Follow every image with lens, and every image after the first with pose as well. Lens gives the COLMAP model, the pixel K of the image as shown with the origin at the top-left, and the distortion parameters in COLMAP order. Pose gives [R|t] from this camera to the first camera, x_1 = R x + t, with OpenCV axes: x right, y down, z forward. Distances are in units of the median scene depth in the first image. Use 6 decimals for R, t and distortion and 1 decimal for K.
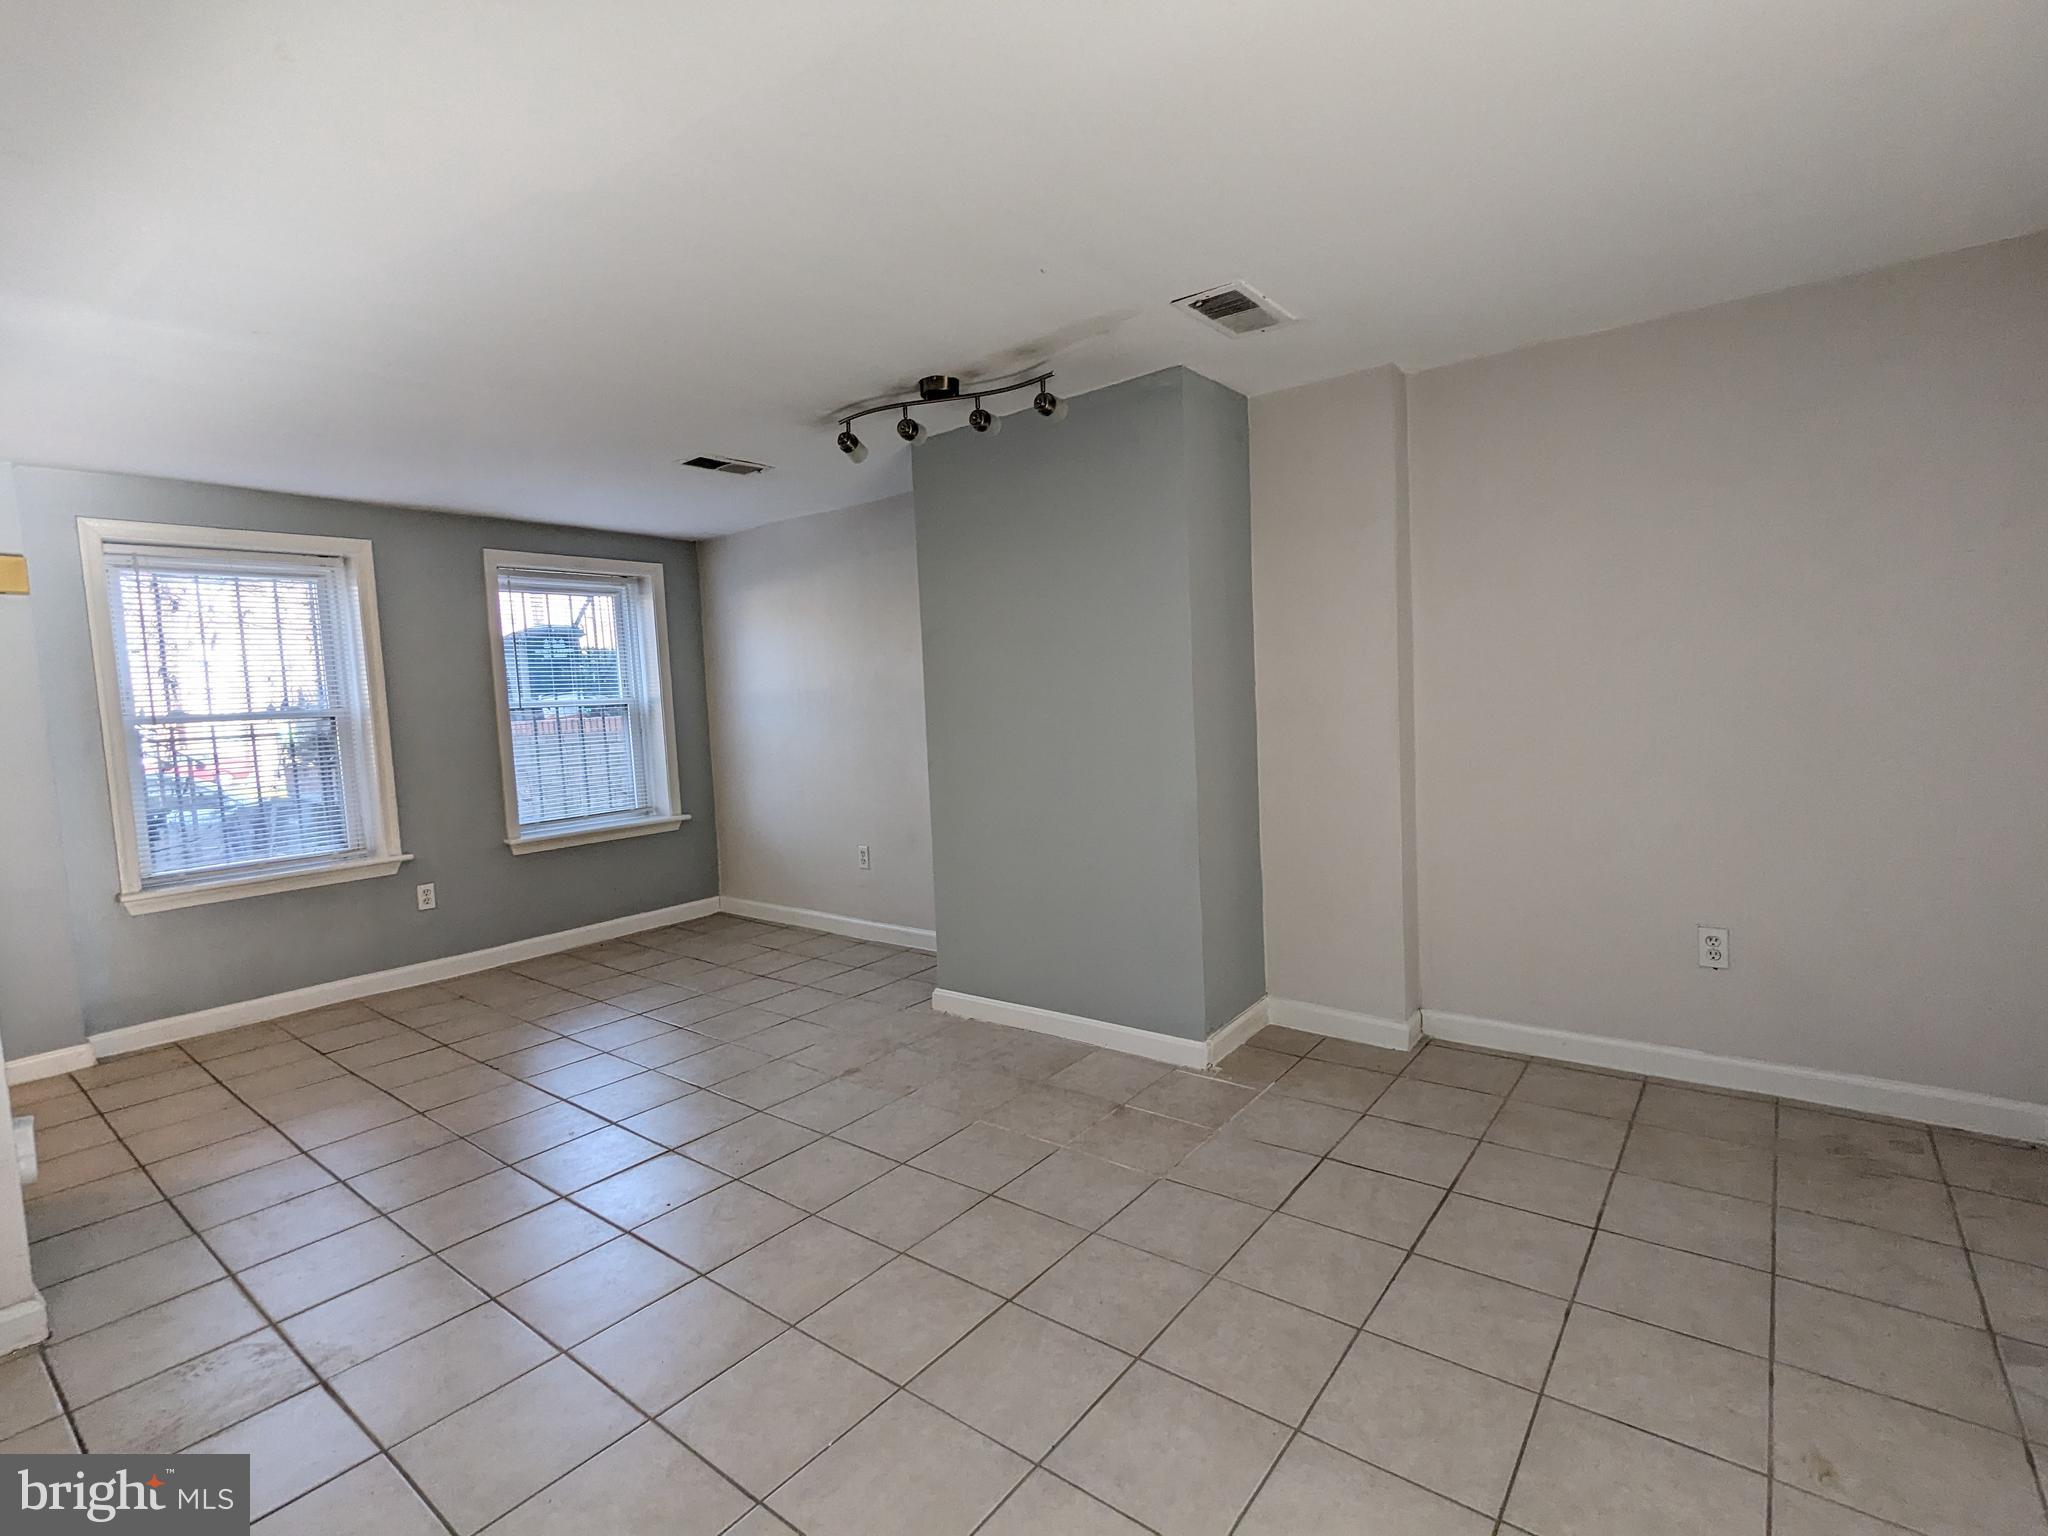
lens RADIAL K [[965.7, 0, 1024.0], [0, 965.7, 768.0], [0, 0, 1]] dist [-0.003148, 0.000431]
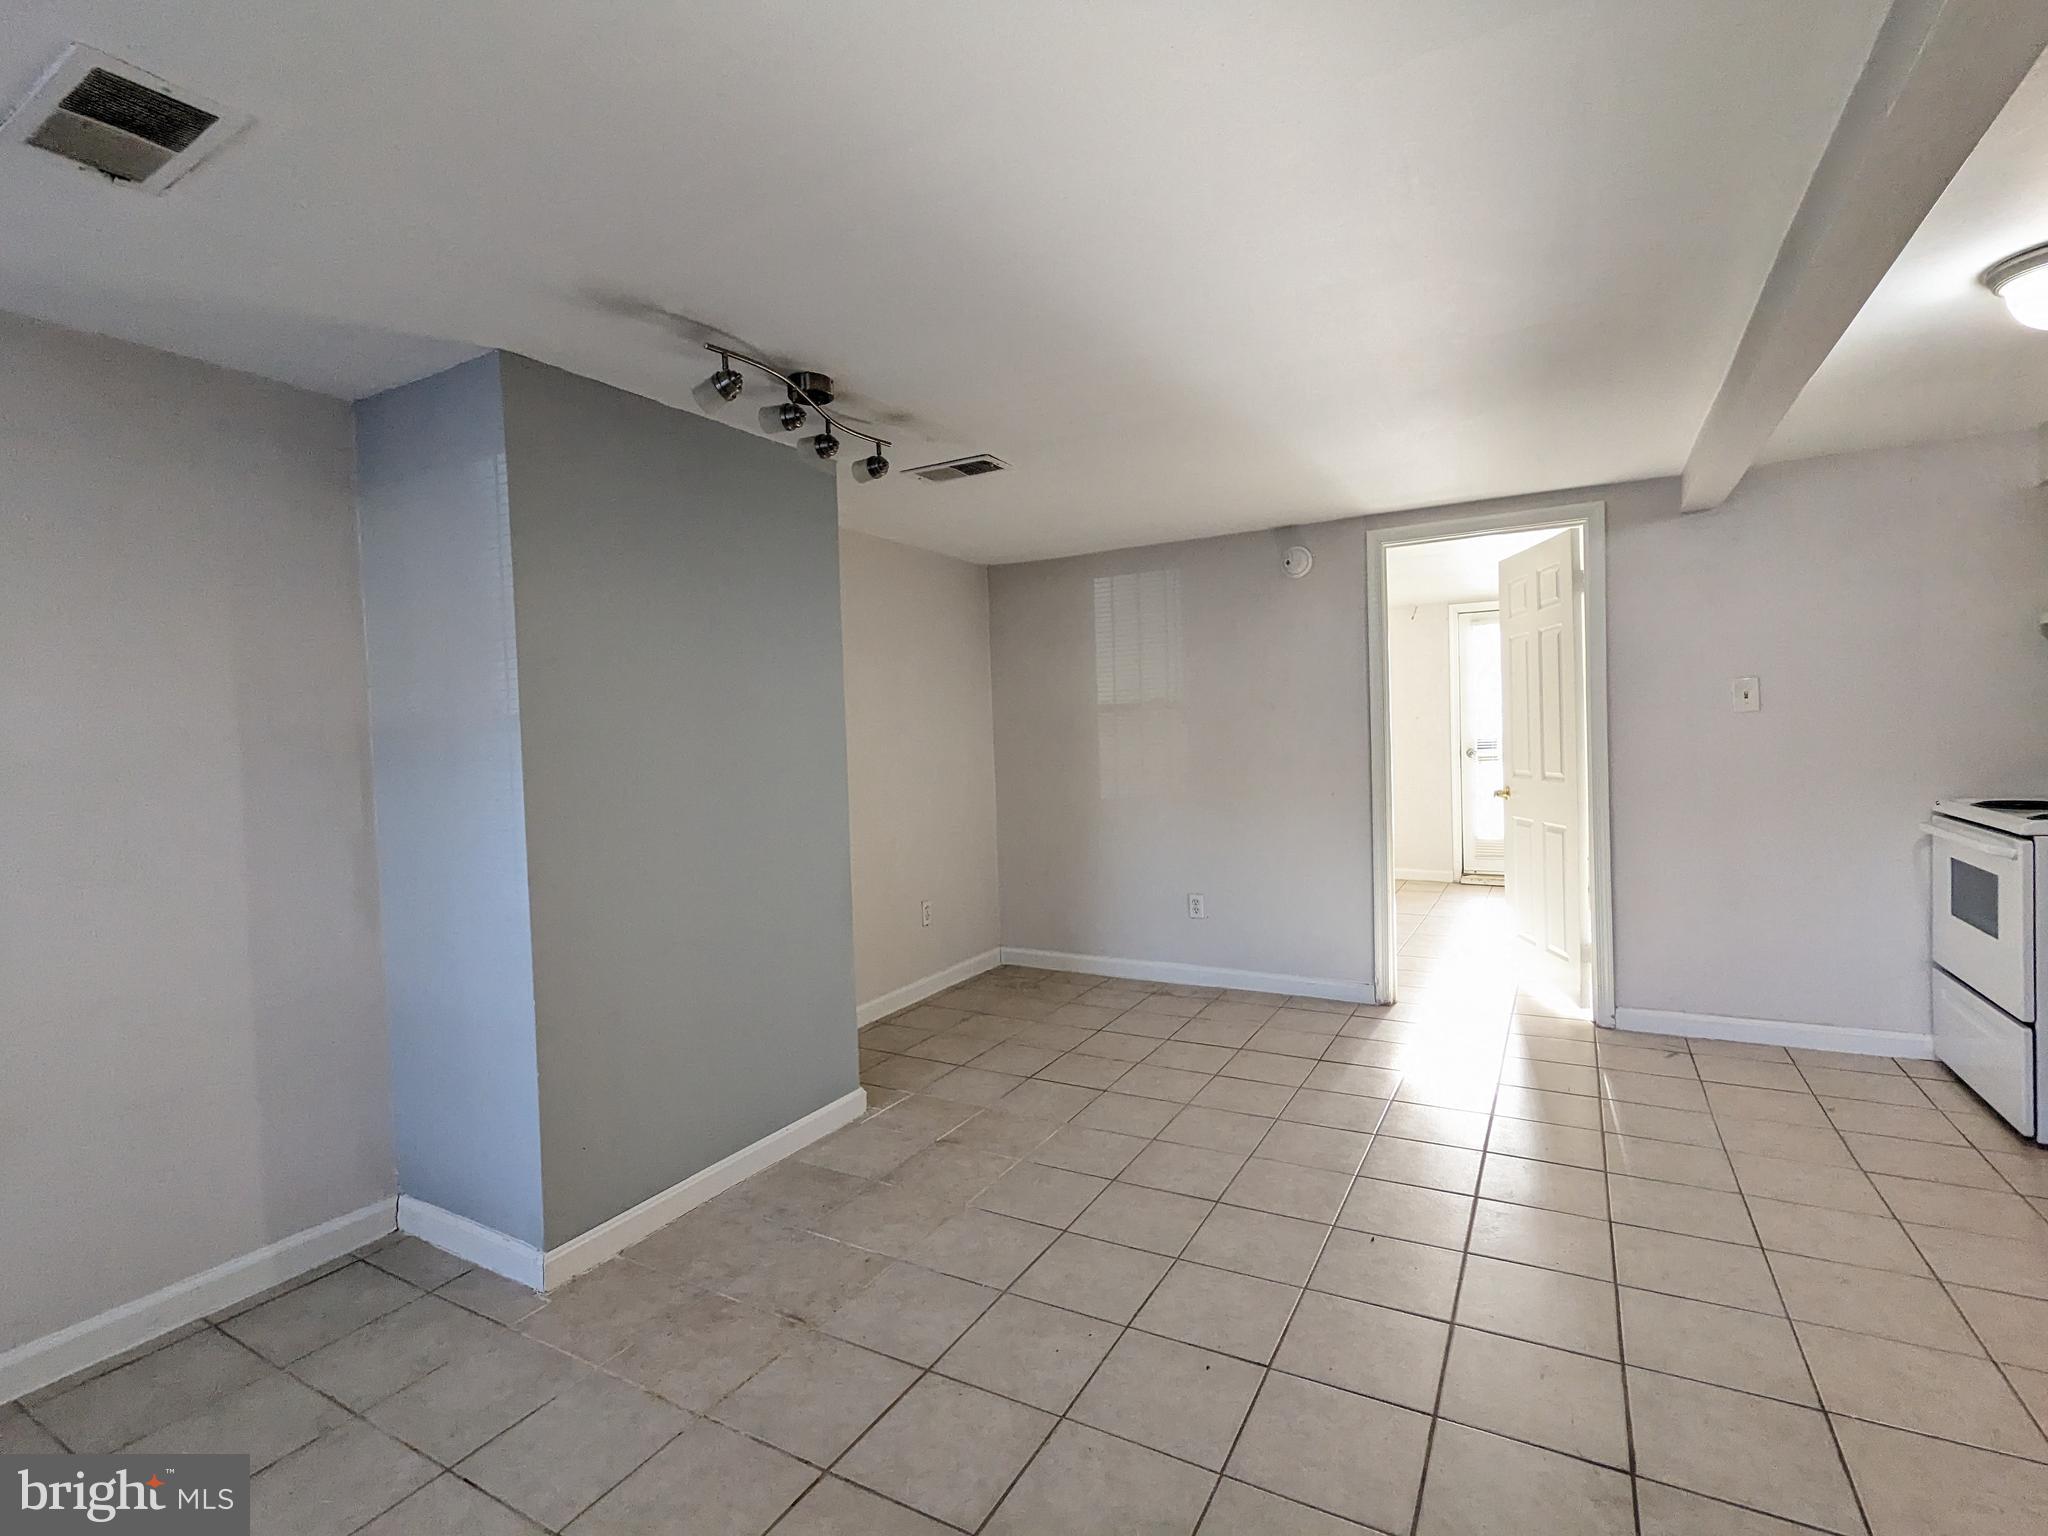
lens RADIAL K [[965.7, 0, 1024.0], [0, 965.7, 768.0], [0, 0, 1]] dist [-0.003148, 0.000431]
pose [[-0.149005, 0.019144, 0.988651, -1.014008], [0.117239, 0.993102, -0.001560, -0.046042], [-0.981862, 0.115676, -0.150221, 1.067064]]
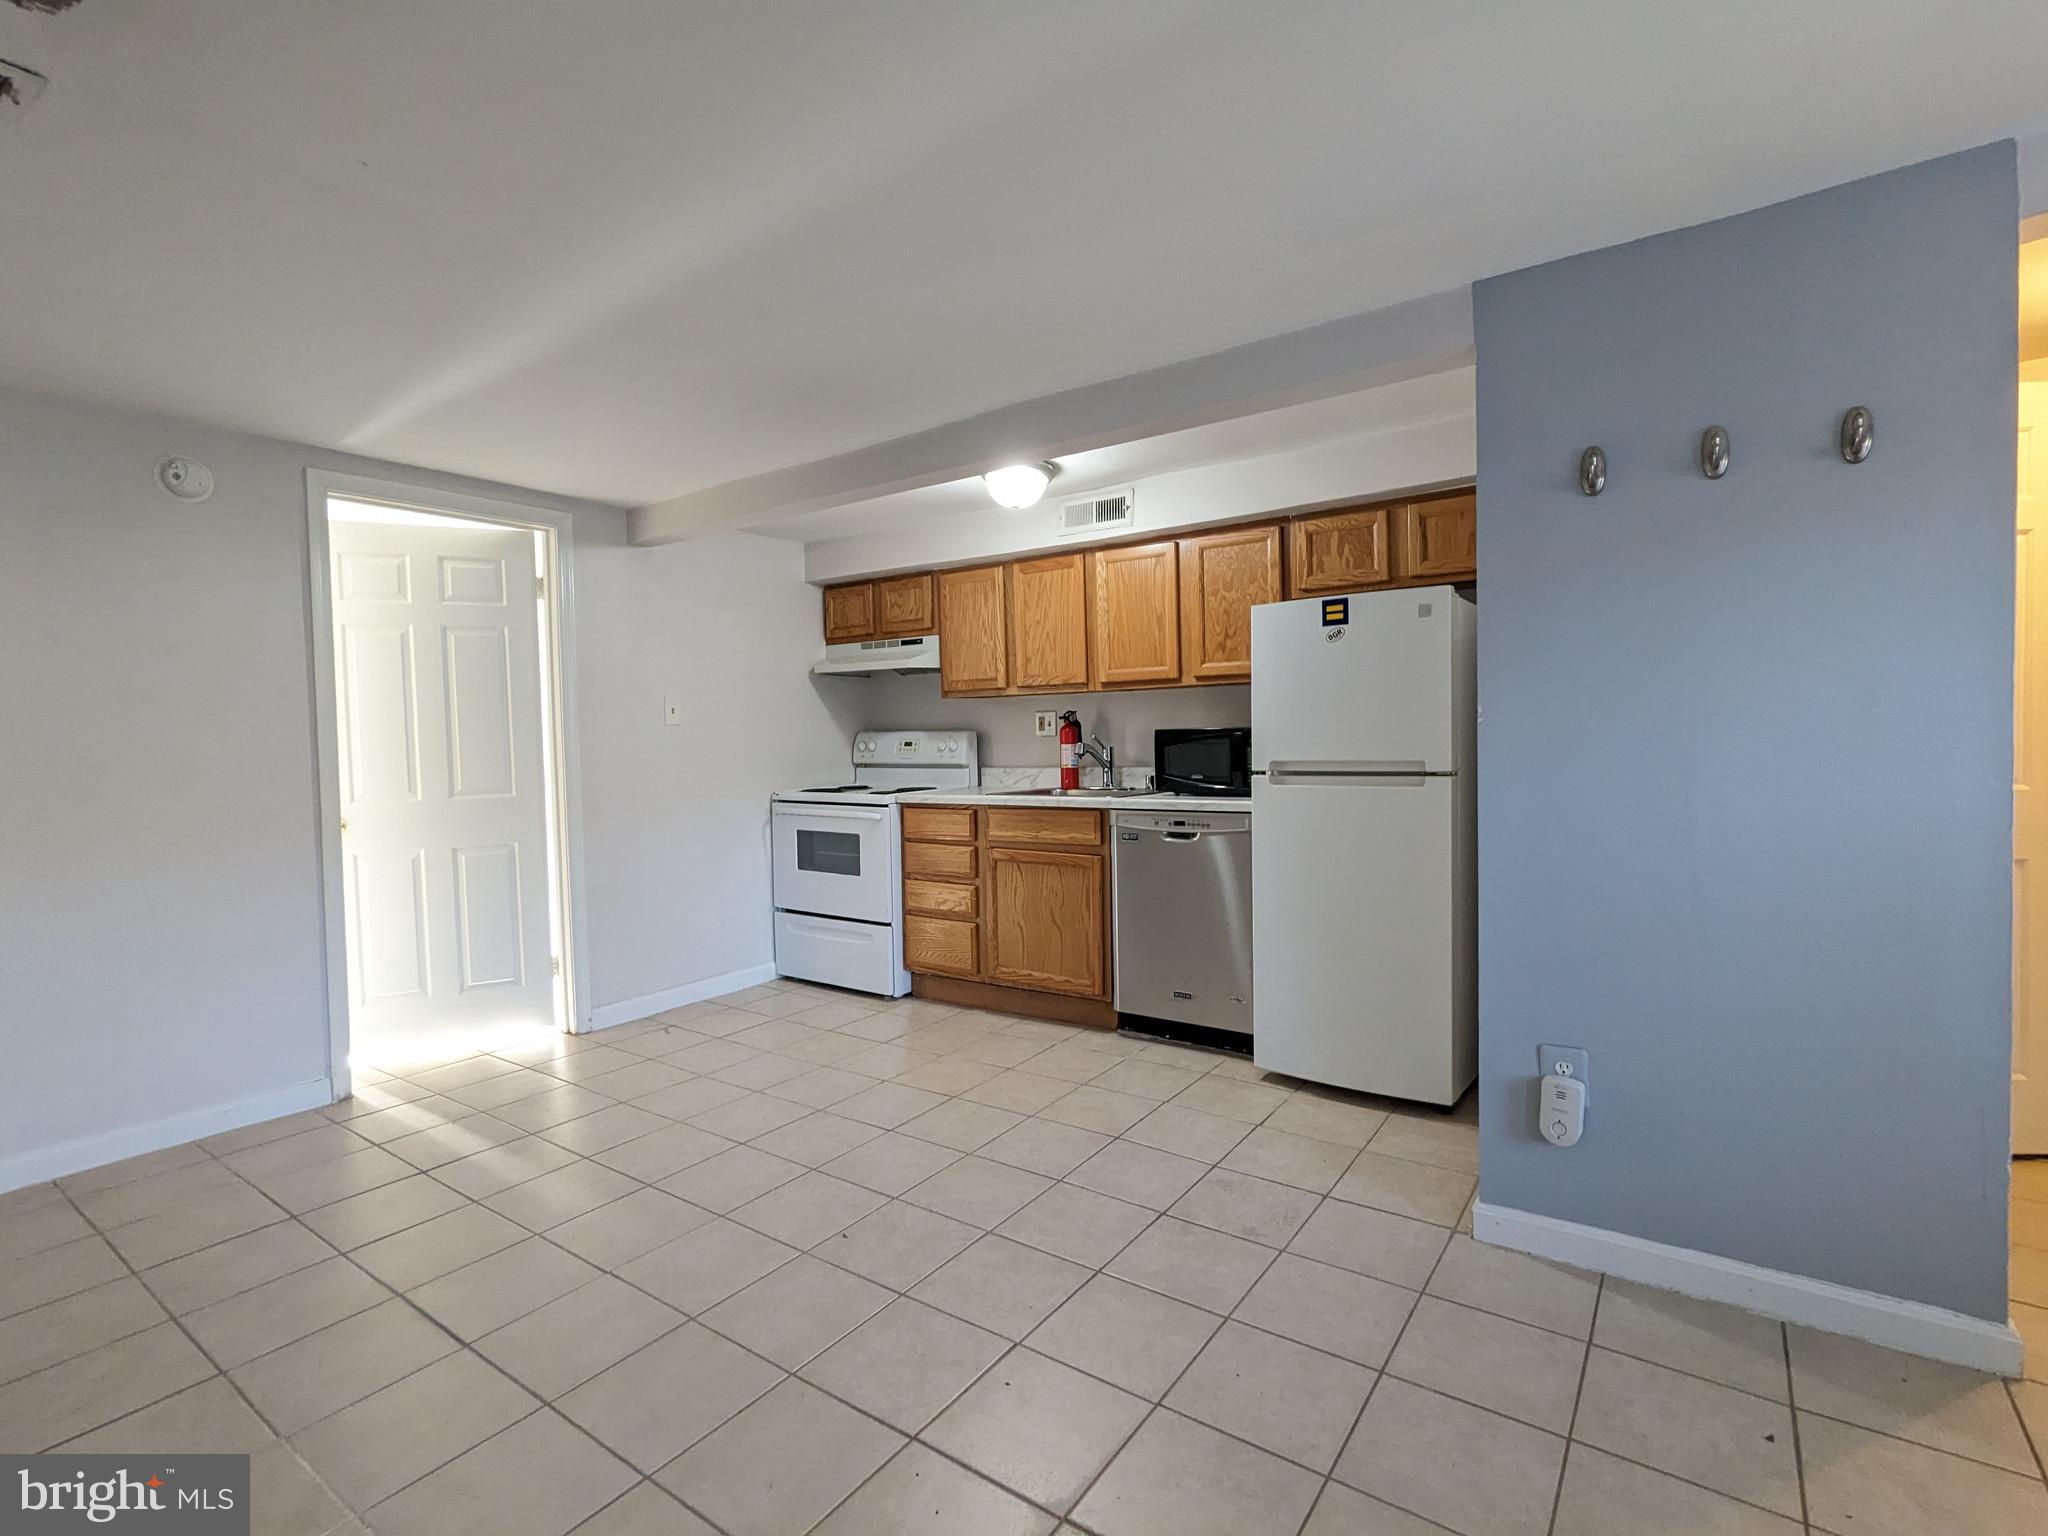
lens RADIAL K [[965.7, 0, 1024.0], [0, 965.7, 768.0], [0, 0, 1]] dist [-0.003148, 0.000431]
pose [[-0.996223, 0.070755, -0.050334, -0.338922], [0.064638, 0.991350, 0.114221, -0.081727], [0.057980, 0.110536, -0.992179, 1.479065]]
